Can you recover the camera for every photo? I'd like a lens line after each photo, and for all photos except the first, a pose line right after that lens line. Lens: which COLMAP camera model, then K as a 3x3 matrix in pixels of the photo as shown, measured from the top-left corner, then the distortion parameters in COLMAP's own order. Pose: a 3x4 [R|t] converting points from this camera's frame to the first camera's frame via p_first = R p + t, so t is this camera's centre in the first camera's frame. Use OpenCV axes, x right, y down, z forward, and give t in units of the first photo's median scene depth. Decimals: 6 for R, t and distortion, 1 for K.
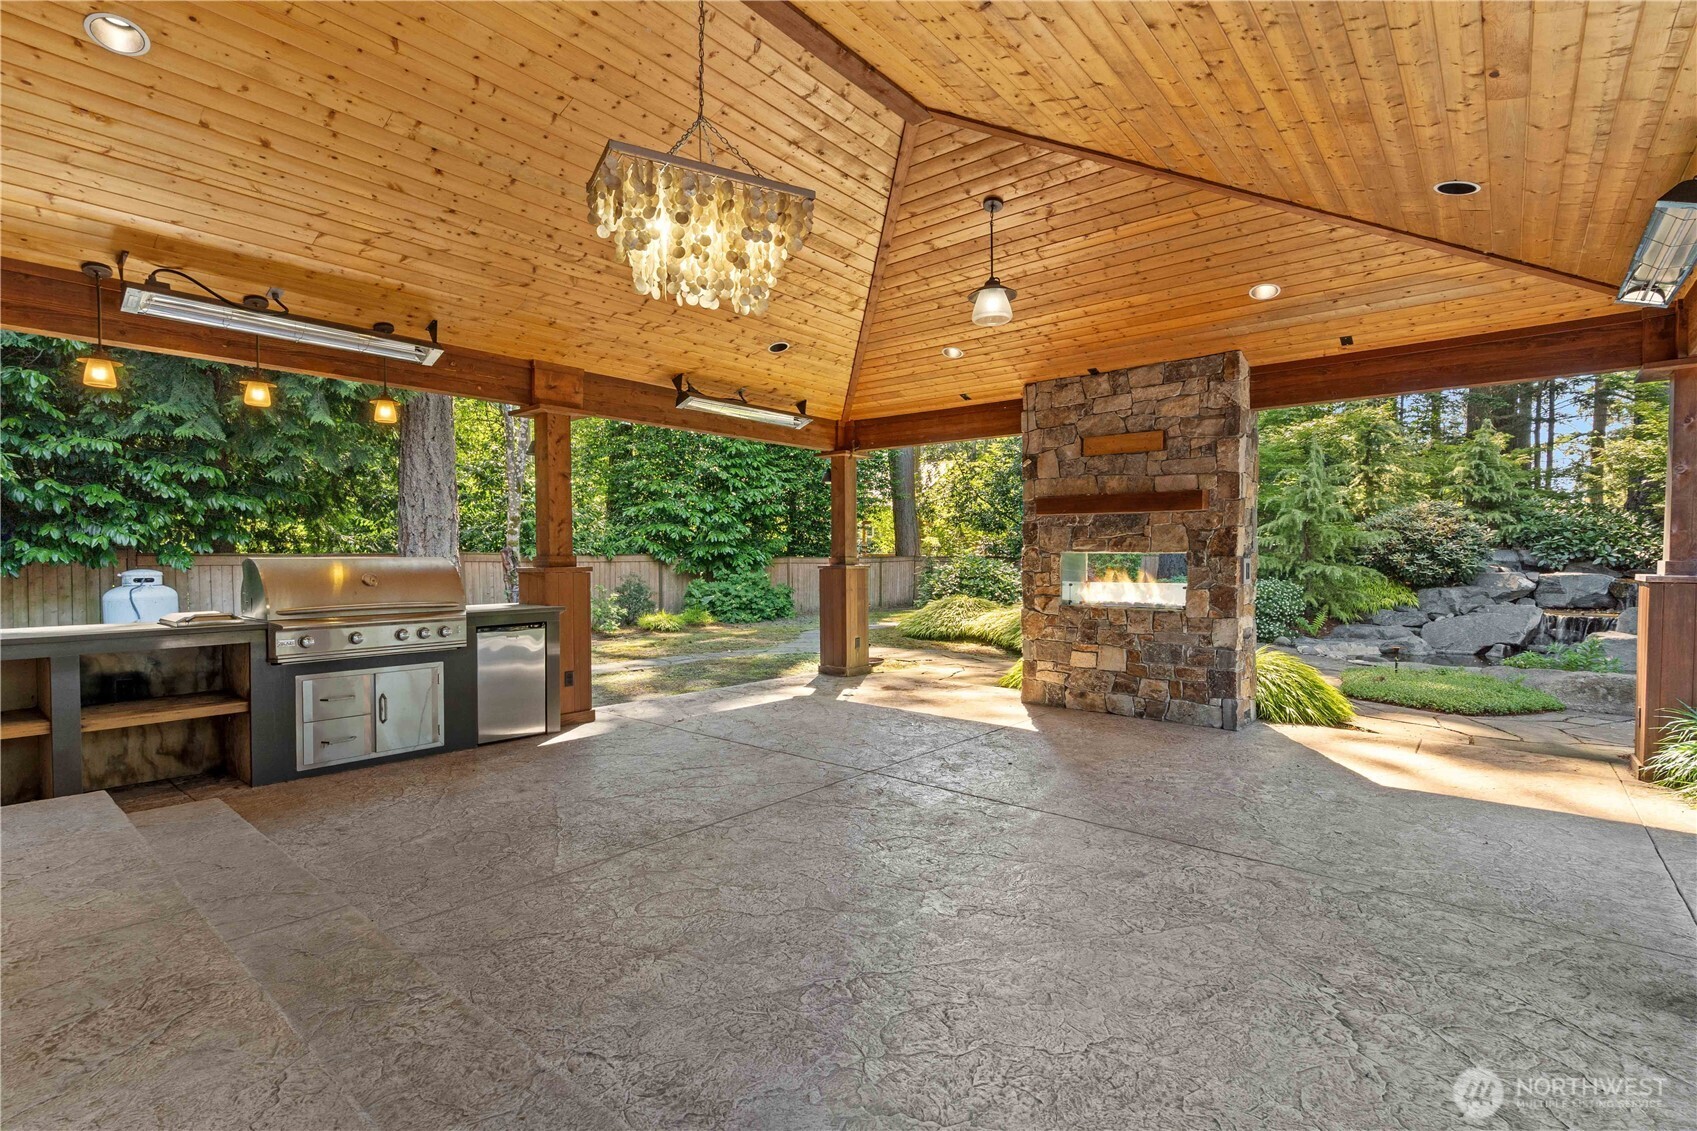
lens RADIAL K [[789.3, 0, 848.5], [0, 789.3, 565.5], [0, 0, 1]] dist [-0.001747, -0.000097]
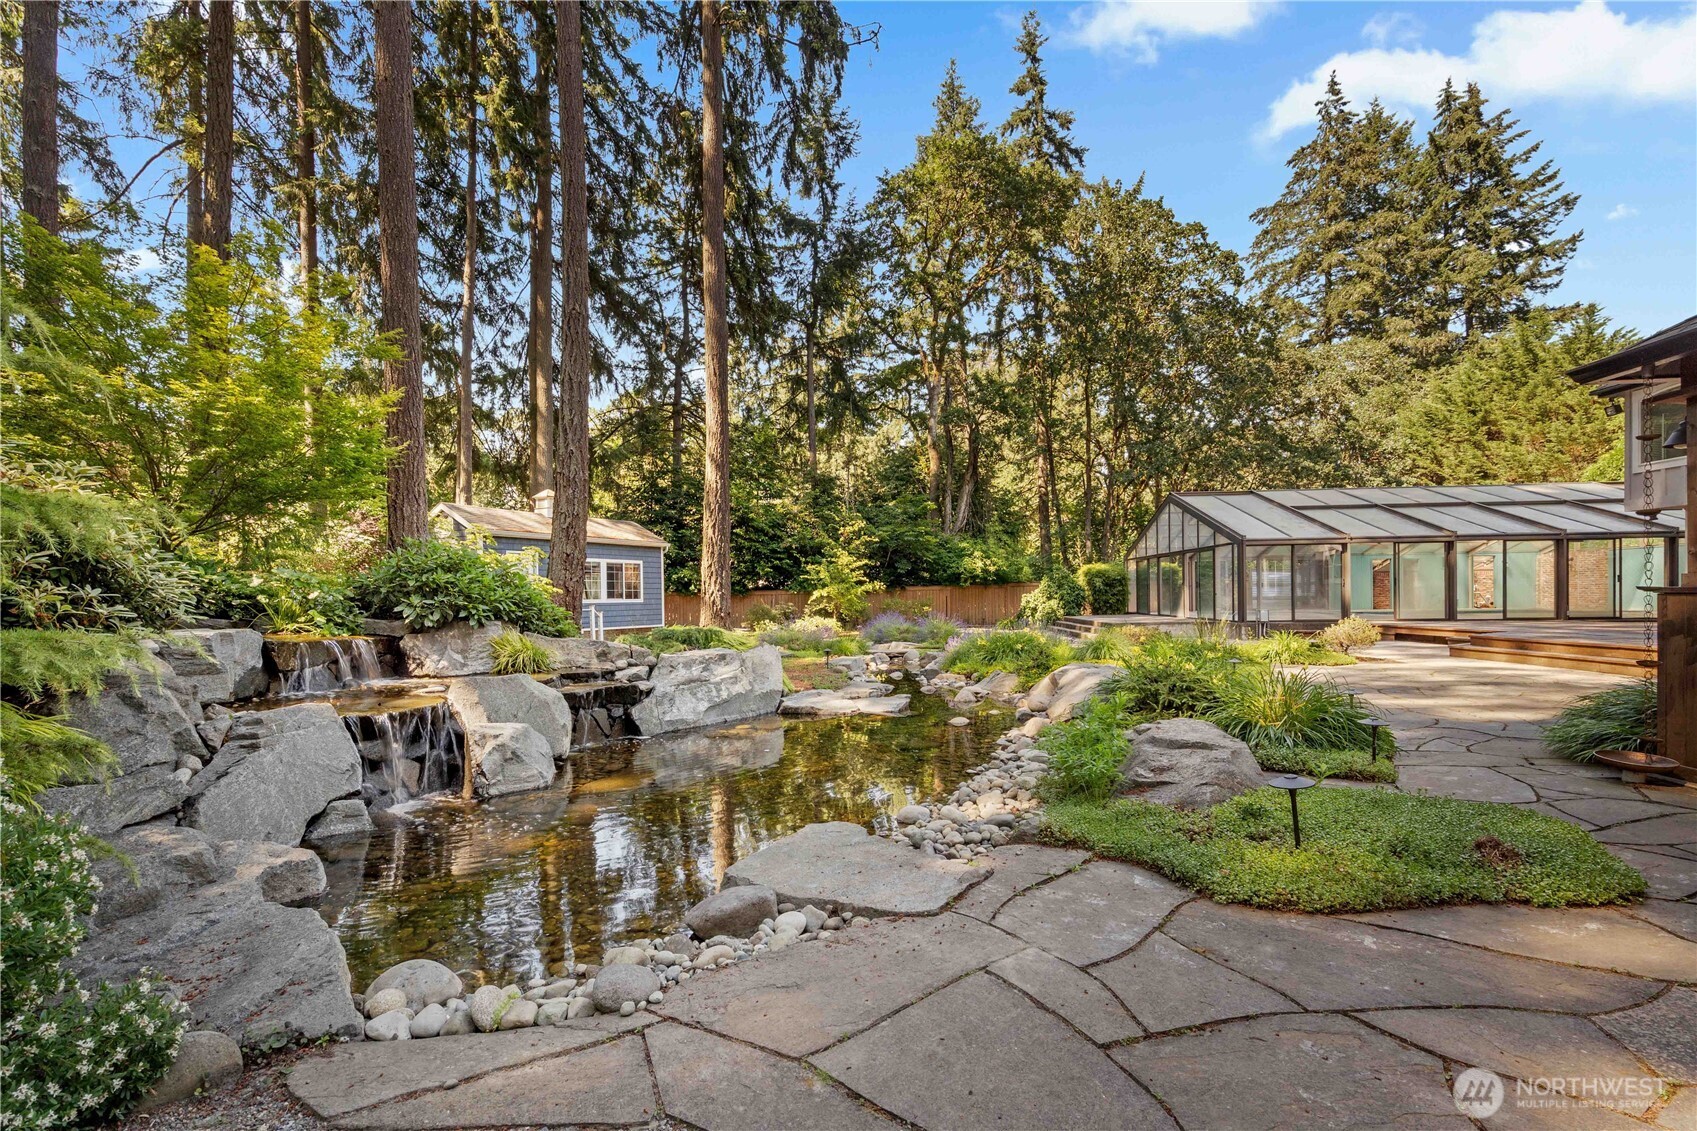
lens RADIAL K [[782.5, 0, 849.4], [0, 782.5, 591.9], [0, 0, 1]] dist [-0.000226, 0.000141]
pose [[-0.549768, 0.008632, 0.835273, 0.631119], [0.027497, 0.999592, 0.007768, -0.014002], [-0.834865, 0.027238, -0.549781, 1.925197]]
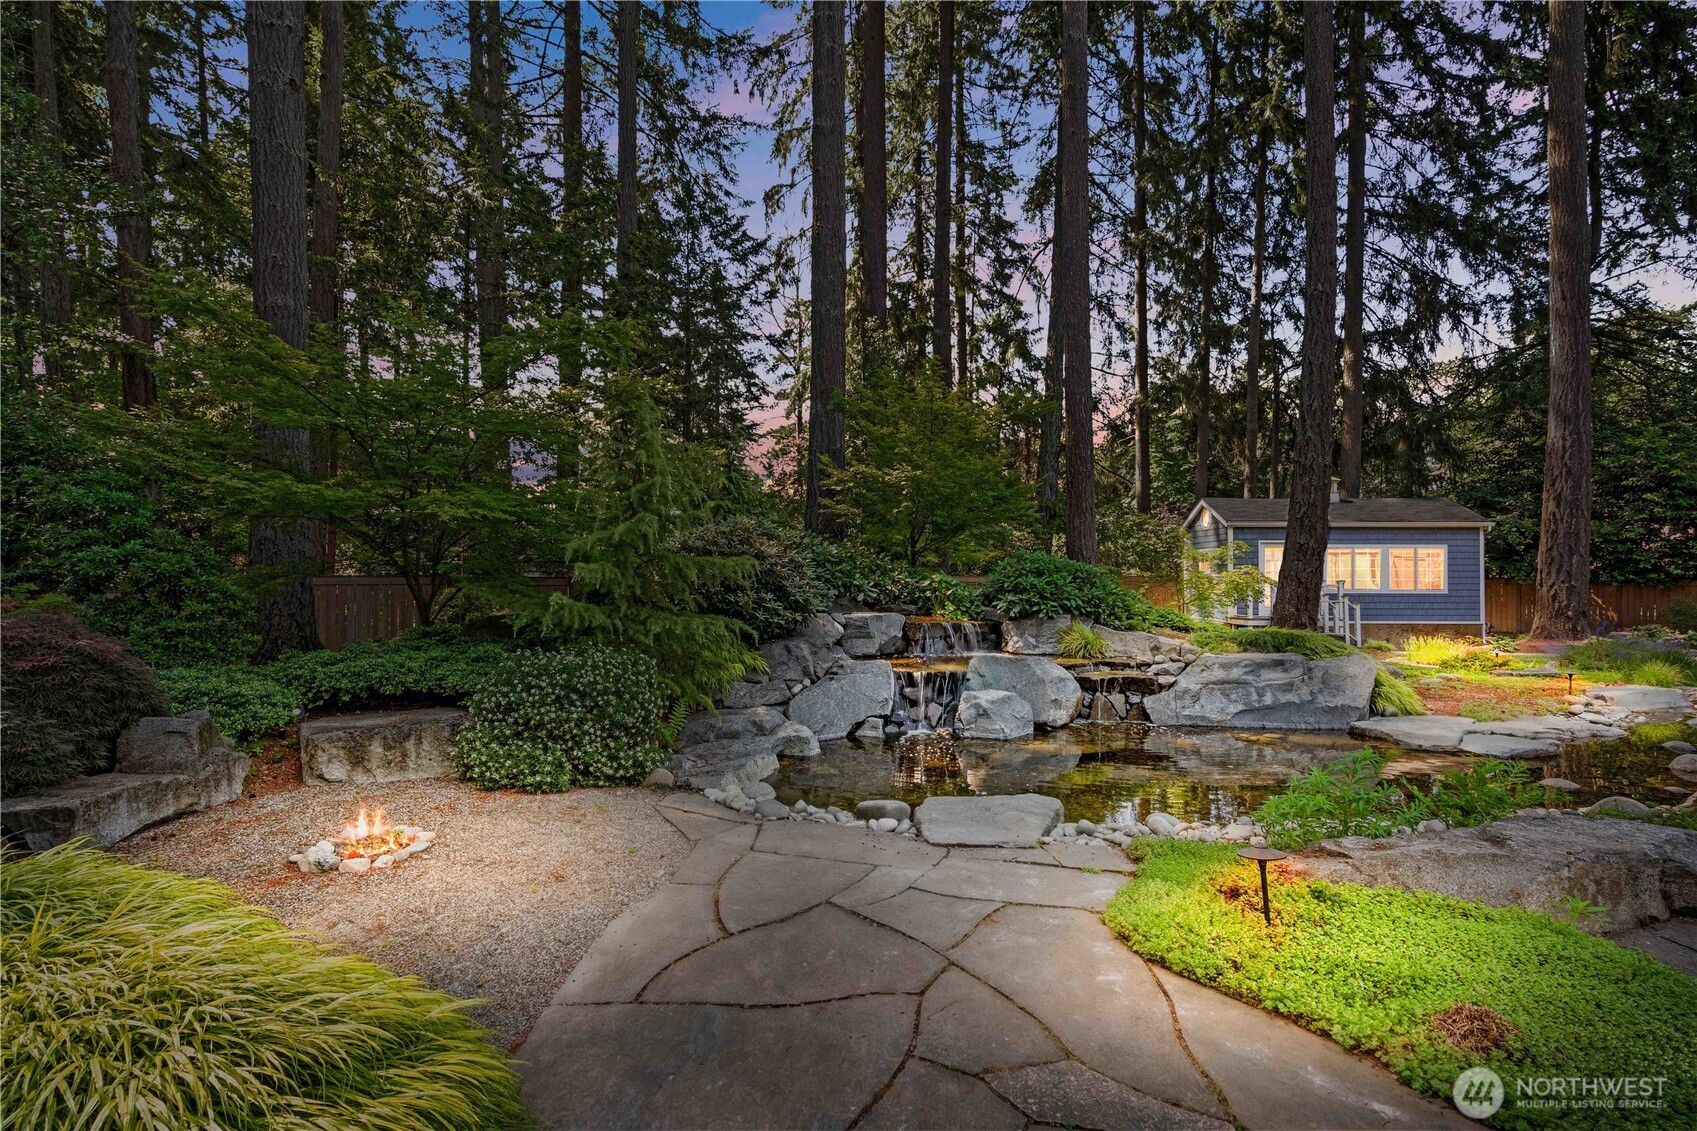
lens RADIAL K [[789.3, 0, 848.5], [0, 789.3, 565.5], [0, 0, 1]] dist [-0.001747, -0.000097]
pose [[0.452621, 0.013277, 0.891604, 0.328703], [0.015751, 0.999614, -0.022881, -0.045781], [-0.891564, 0.024400, 0.452238, 1.338221]]
